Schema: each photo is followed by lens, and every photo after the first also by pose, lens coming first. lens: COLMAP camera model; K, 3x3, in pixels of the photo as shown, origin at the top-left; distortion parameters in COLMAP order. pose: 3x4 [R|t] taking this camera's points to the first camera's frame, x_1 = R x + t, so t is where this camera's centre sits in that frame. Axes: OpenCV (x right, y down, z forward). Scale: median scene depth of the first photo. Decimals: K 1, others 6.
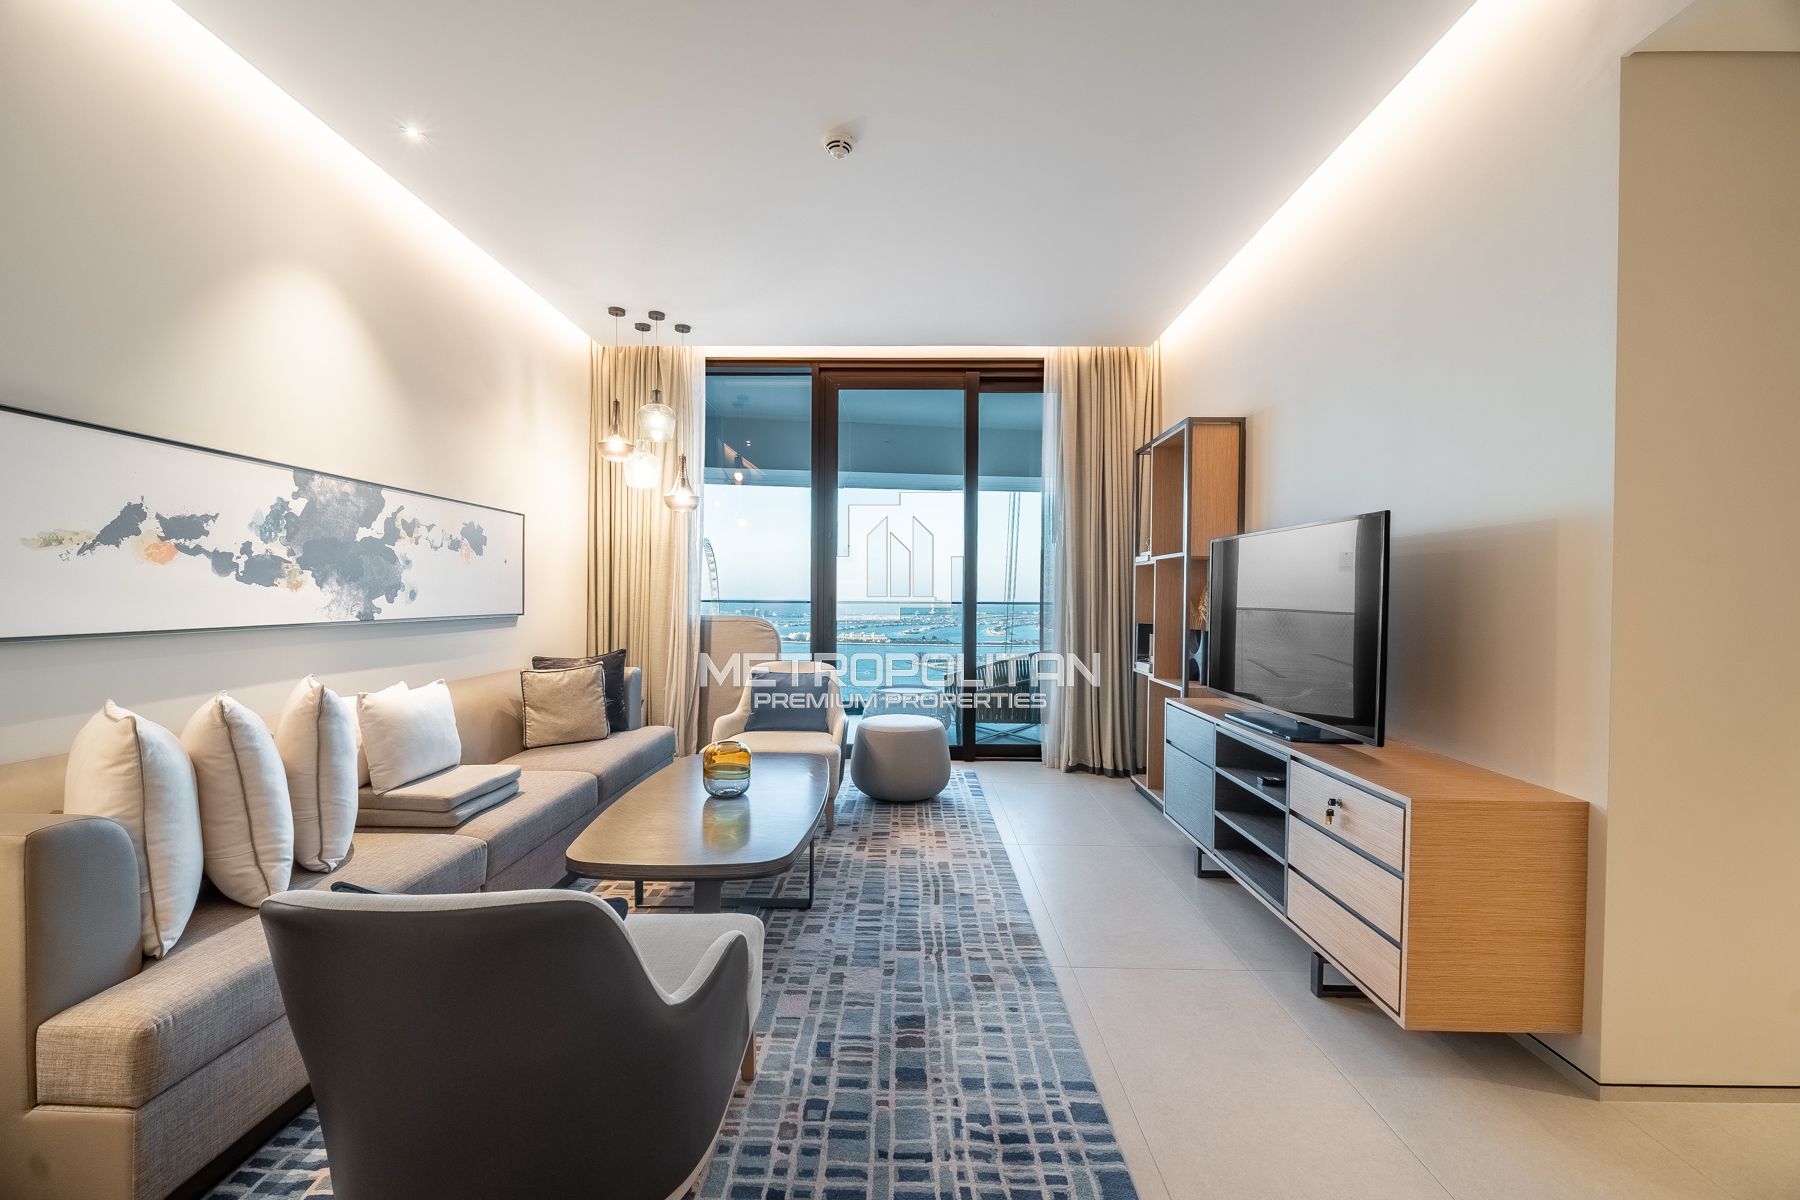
lens RADIAL K [[725.2, 0, 895.9], [0, 725.2, 608.2], [0, 0, 1]] dist [0.000248, -0.000222]
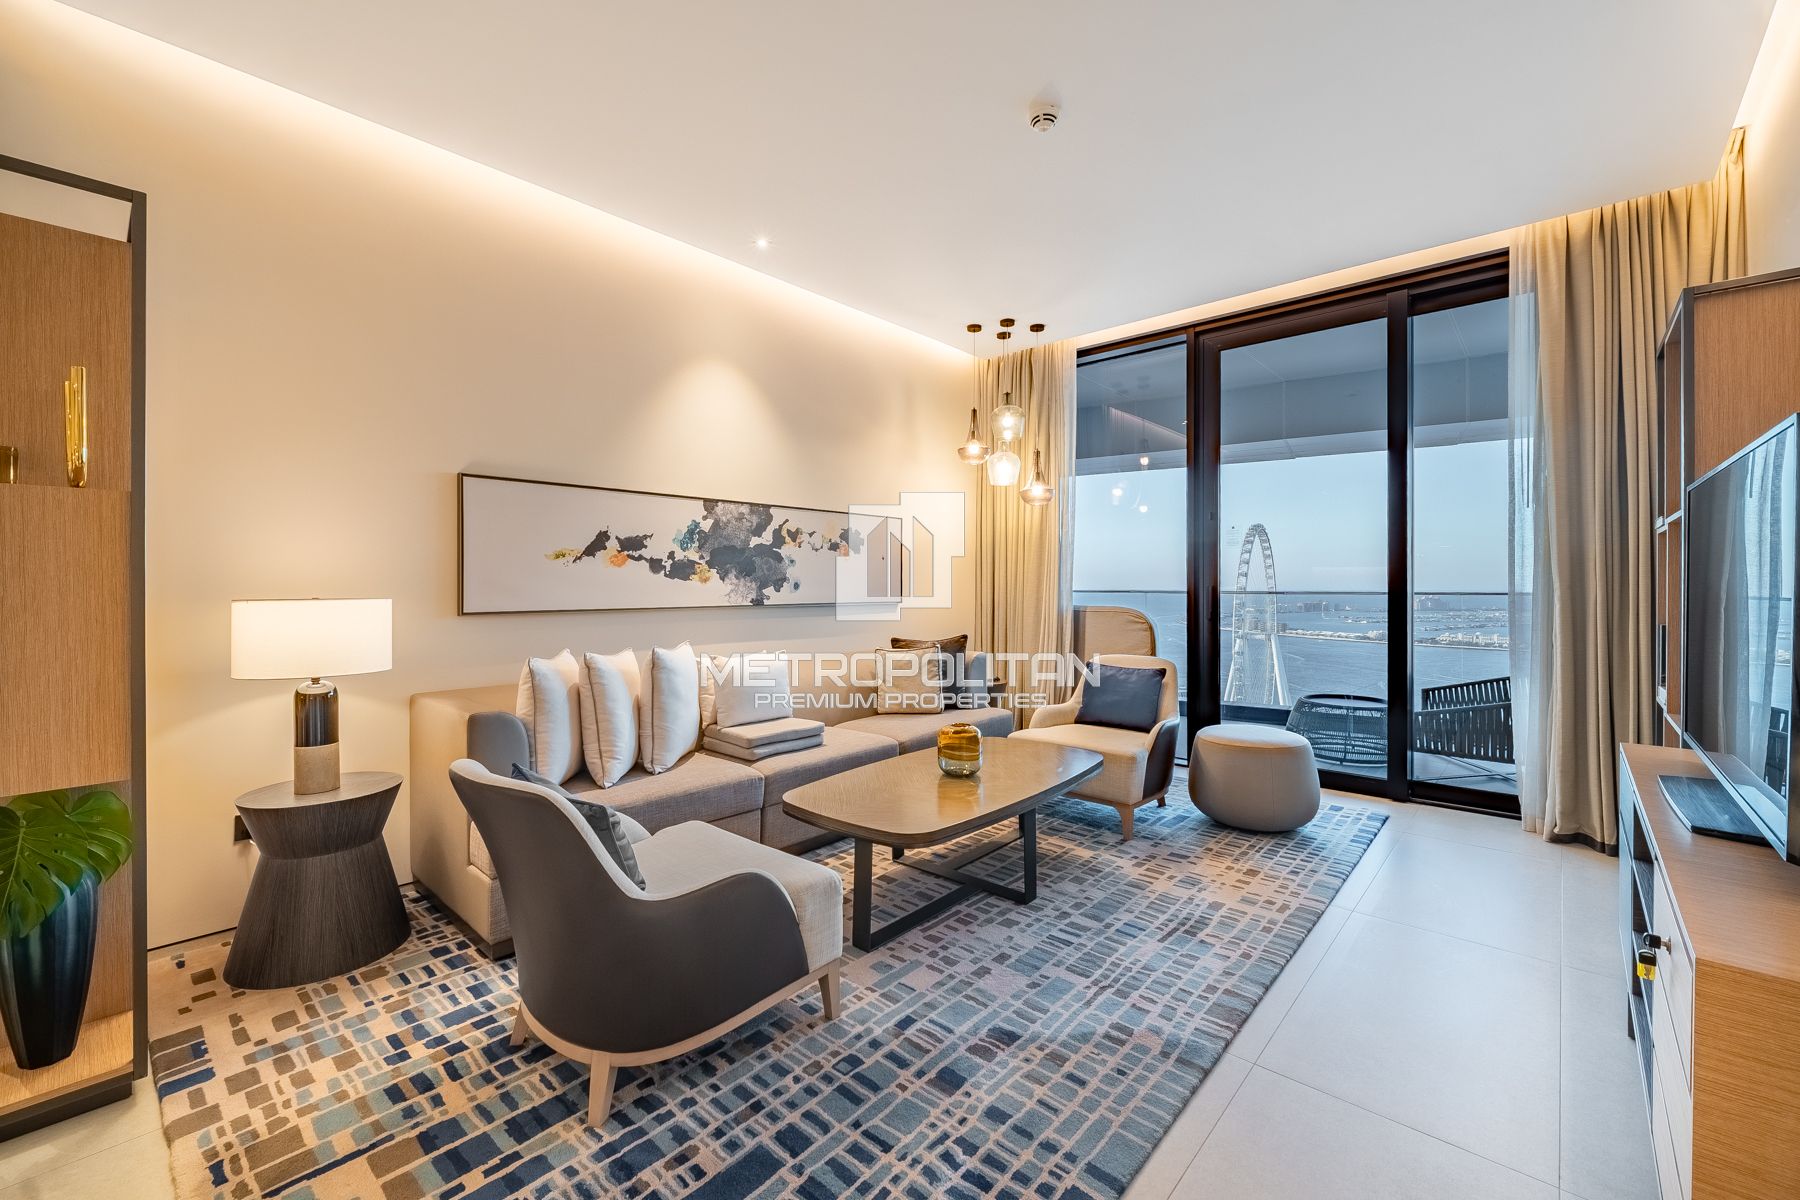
lens RADIAL K [[736.7, 0, 905.6], [0, 736.7, 591.3], [0, 0, 1]] dist [0.000052, -0.000249]
pose [[0.758281, 0.000112, -0.651928, 0.384651], [-0.007409, 0.999937, -0.008445, 0.001032], [0.651886, 0.011234, 0.758234, 0.129251]]
